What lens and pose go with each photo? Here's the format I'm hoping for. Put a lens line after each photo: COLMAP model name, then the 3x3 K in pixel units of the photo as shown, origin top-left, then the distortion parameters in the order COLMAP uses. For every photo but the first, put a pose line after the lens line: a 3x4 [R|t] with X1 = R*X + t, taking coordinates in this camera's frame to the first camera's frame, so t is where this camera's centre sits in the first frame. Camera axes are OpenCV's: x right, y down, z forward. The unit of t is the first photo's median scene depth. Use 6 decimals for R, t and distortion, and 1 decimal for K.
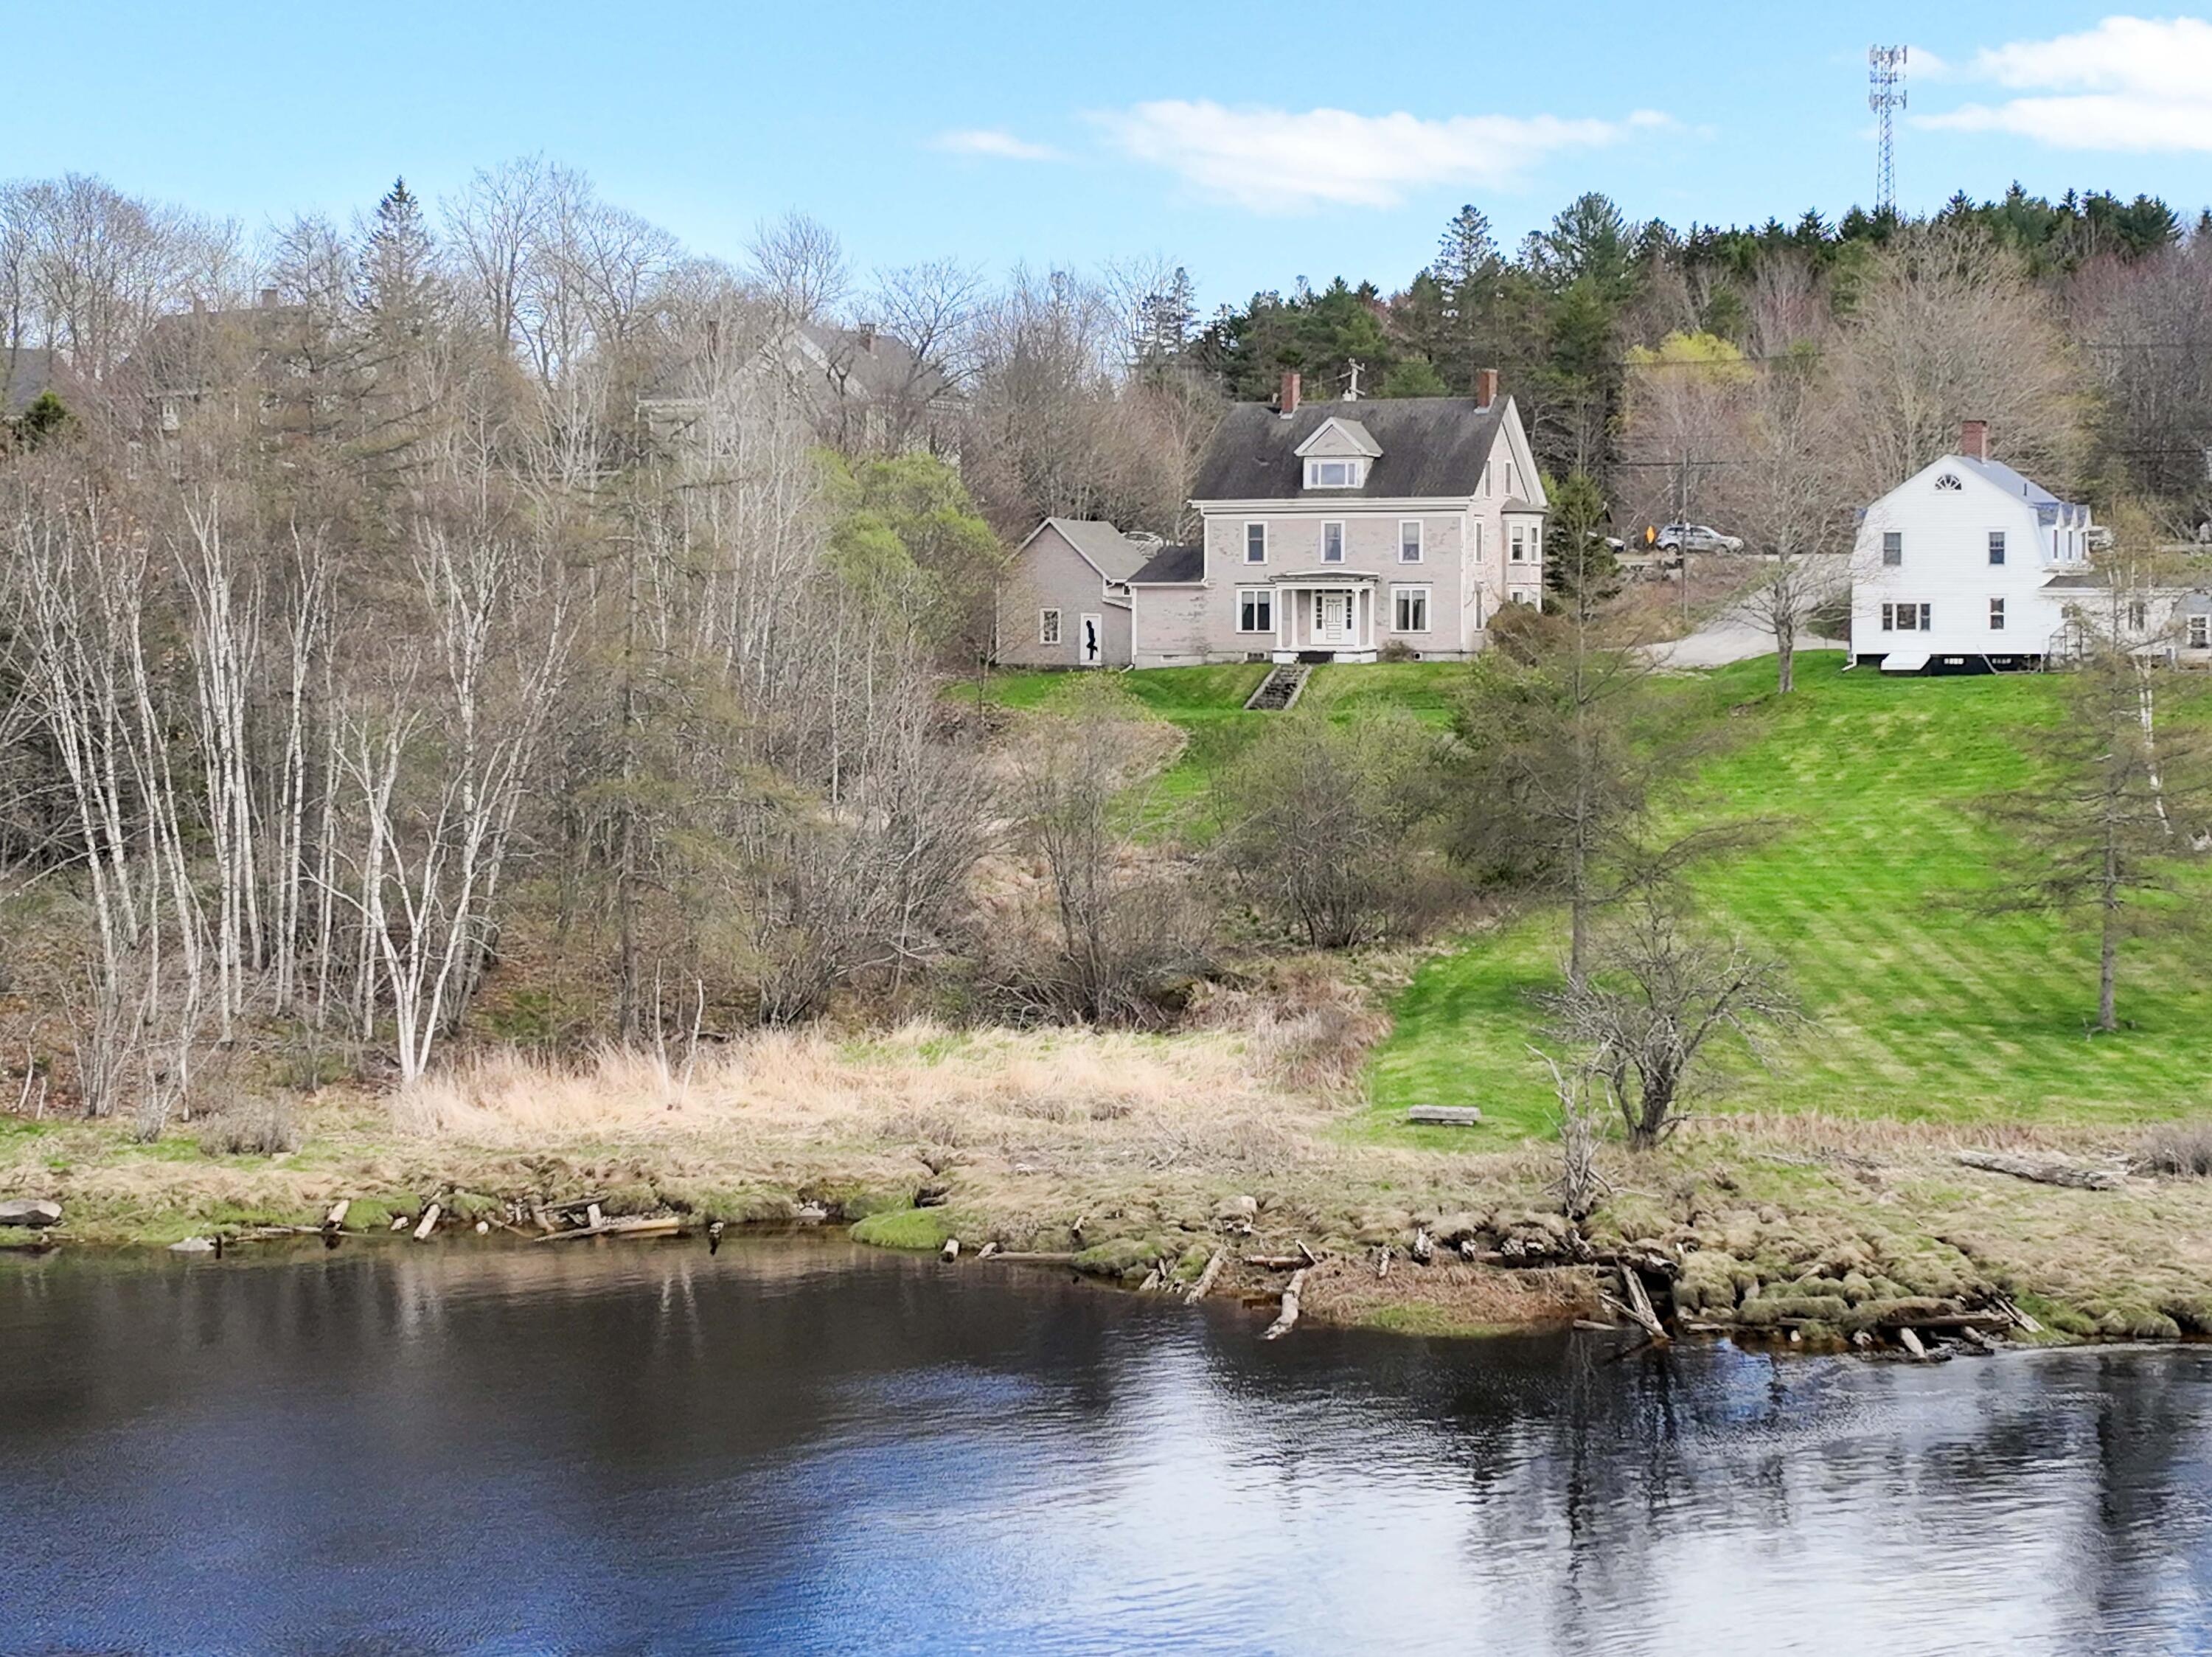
lens RADIAL K [[4003.0, 0, 1105.8], [0, 4003.0, 828.4], [0, 0, 1]] dist [-0.332634, 0.000000]
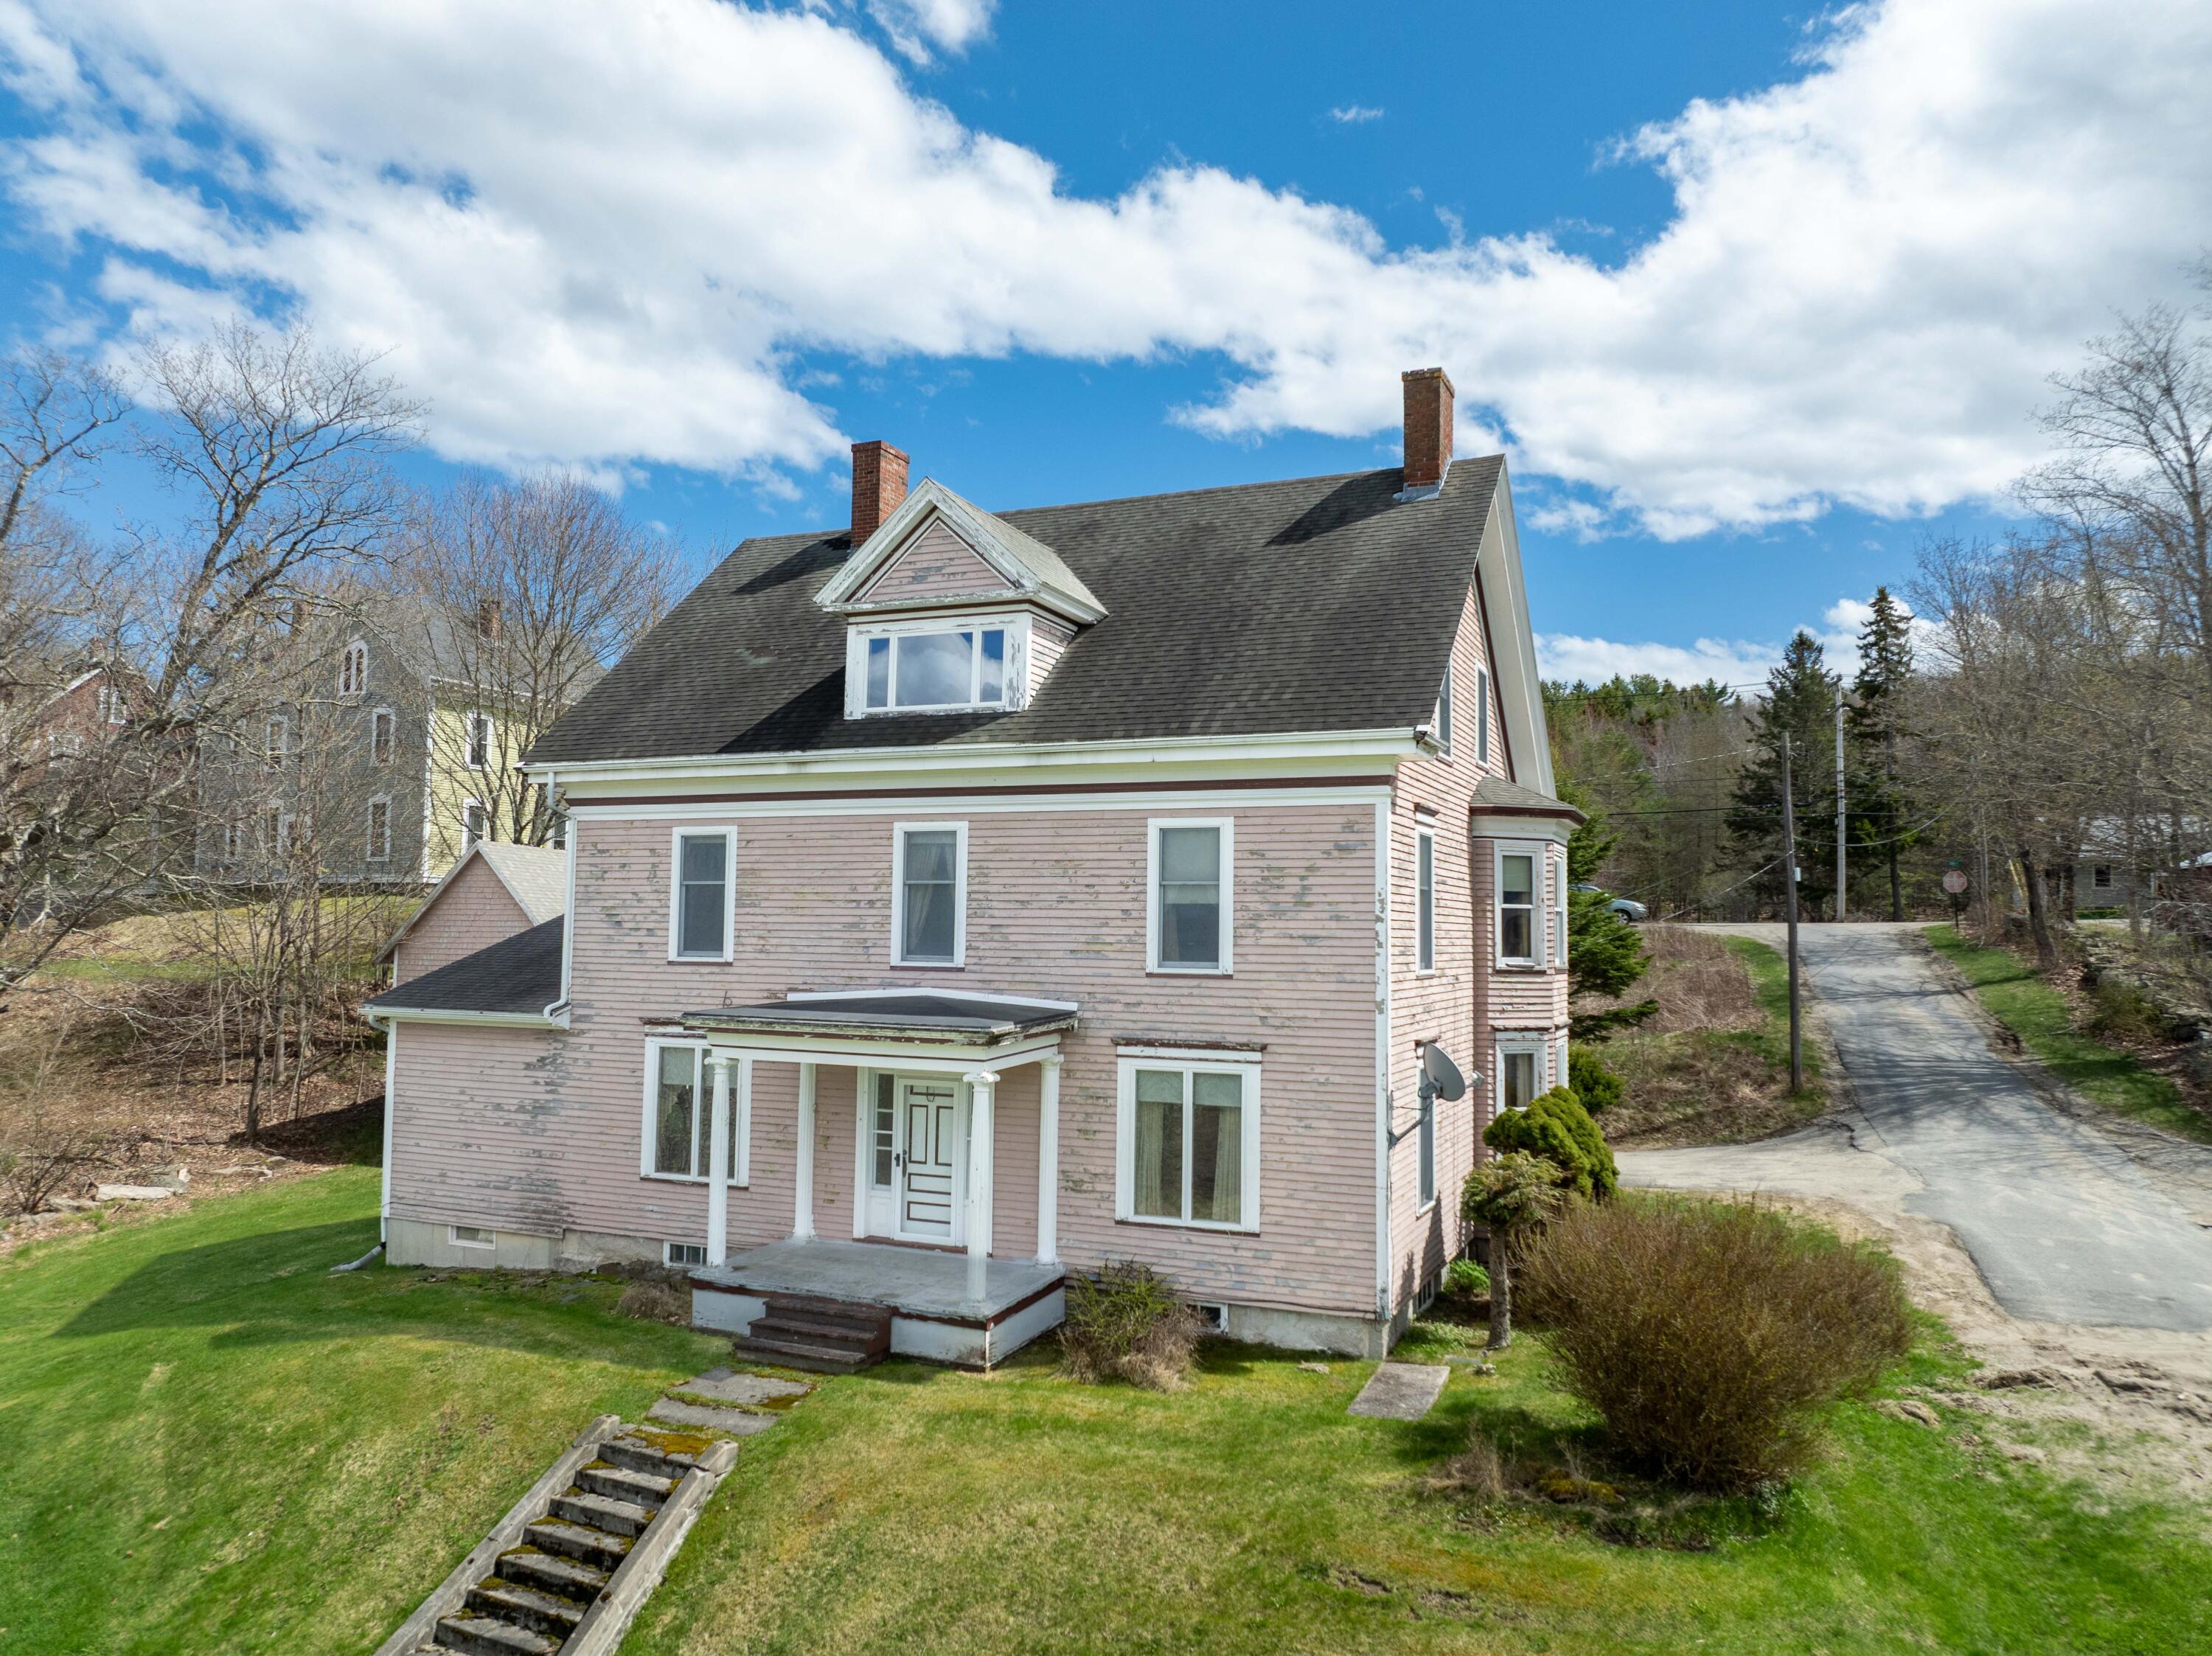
lens RADIAL K [[1574.7, 0, 1112.0], [0, 1574.7, 833.1], [0, 0, 1]] dist [-0.059219, 0.035617]
pose [[0.999888, 0.013982, -0.005318, 0.071022], [-0.014495, 0.993438, -0.113451, -0.063203], [0.003697, 0.113516, 0.993529, 0.882858]]
